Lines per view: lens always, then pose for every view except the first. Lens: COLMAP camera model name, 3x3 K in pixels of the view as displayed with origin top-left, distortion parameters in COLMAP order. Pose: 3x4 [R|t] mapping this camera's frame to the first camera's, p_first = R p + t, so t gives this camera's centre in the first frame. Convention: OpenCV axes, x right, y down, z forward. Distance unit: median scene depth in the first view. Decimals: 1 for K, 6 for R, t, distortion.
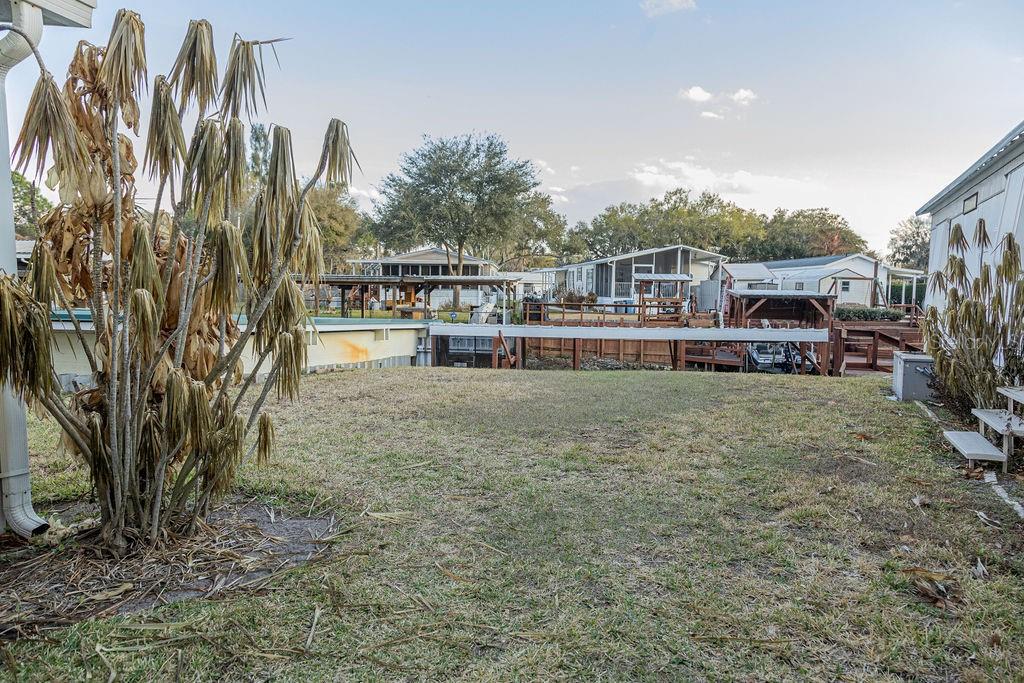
lens RADIAL K [[691.4, 0, 507.5], [0, 691.4, 336.5], [0, 0, 1]] dist [0.025835, 0.000812]
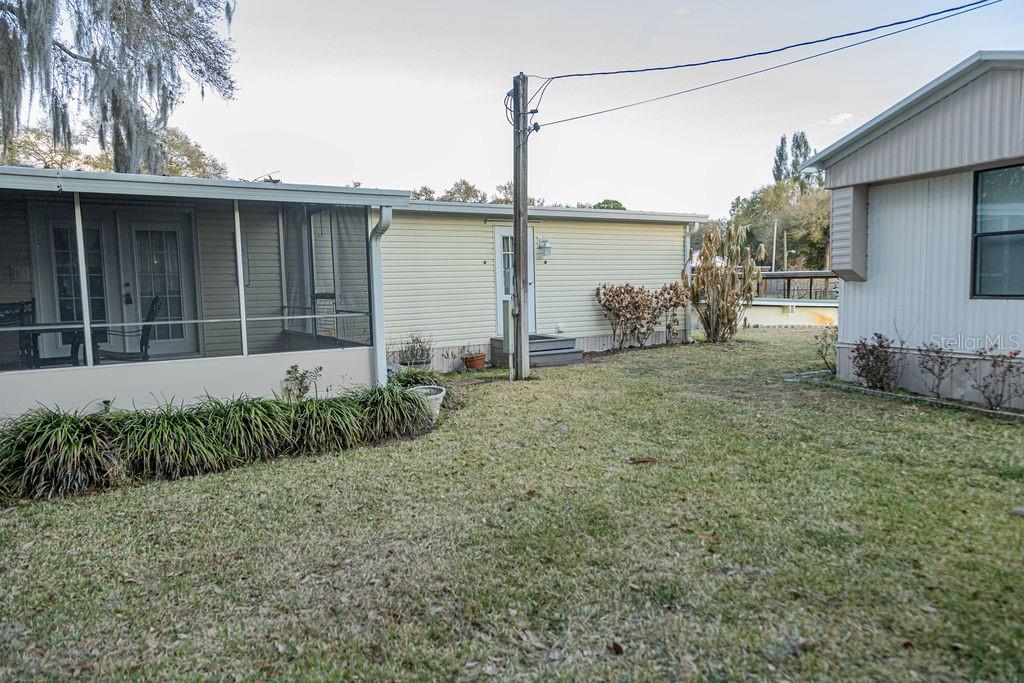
lens RADIAL K [[691.4, 0, 513.8], [0, 691.4, 346.5], [0, 0, 1]] dist [0.025835, 0.000812]
pose [[0.740995, 0.031801, -0.670757, 0.101919], [-0.018833, 0.999469, 0.026580, 0.015878], [0.671246, -0.007063, 0.741201, -0.215404]]
